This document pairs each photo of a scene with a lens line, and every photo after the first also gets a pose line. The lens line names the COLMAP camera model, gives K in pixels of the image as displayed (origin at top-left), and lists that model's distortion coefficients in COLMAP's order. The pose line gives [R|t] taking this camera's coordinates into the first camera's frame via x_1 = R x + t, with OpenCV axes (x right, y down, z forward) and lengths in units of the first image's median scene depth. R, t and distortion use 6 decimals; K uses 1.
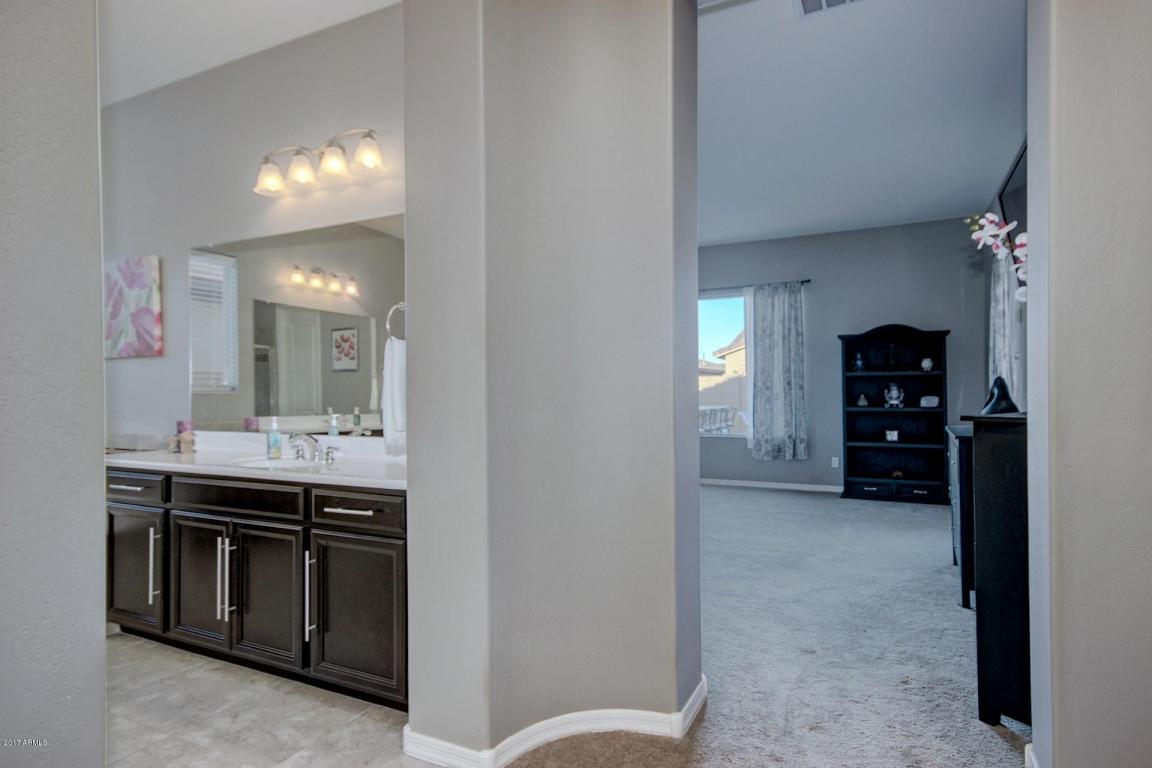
lens RADIAL K [[635.7, 0, 578.3], [0, 635.7, 394.4], [0, 0, 1]] dist [0.019324, 0.000520]
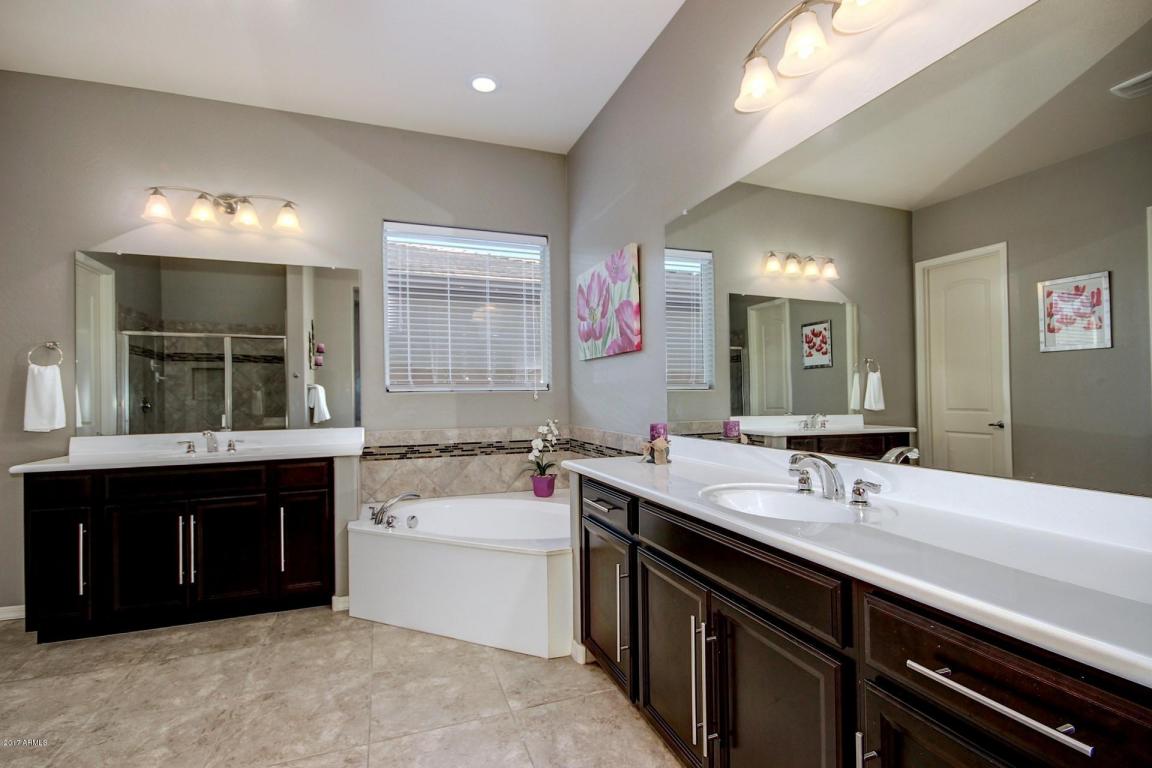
lens RADIAL K [[534.9, 0, 580.7], [0, 534.9, 390.1], [0, 0, 1]] dist [-0.002111, -0.000462]
pose [[0.740771, -0.013140, -0.671629, -0.195488], [0.010325, 0.999913, -0.008174, 0.001557], [0.671678, -0.000879, 0.740843, 0.367084]]
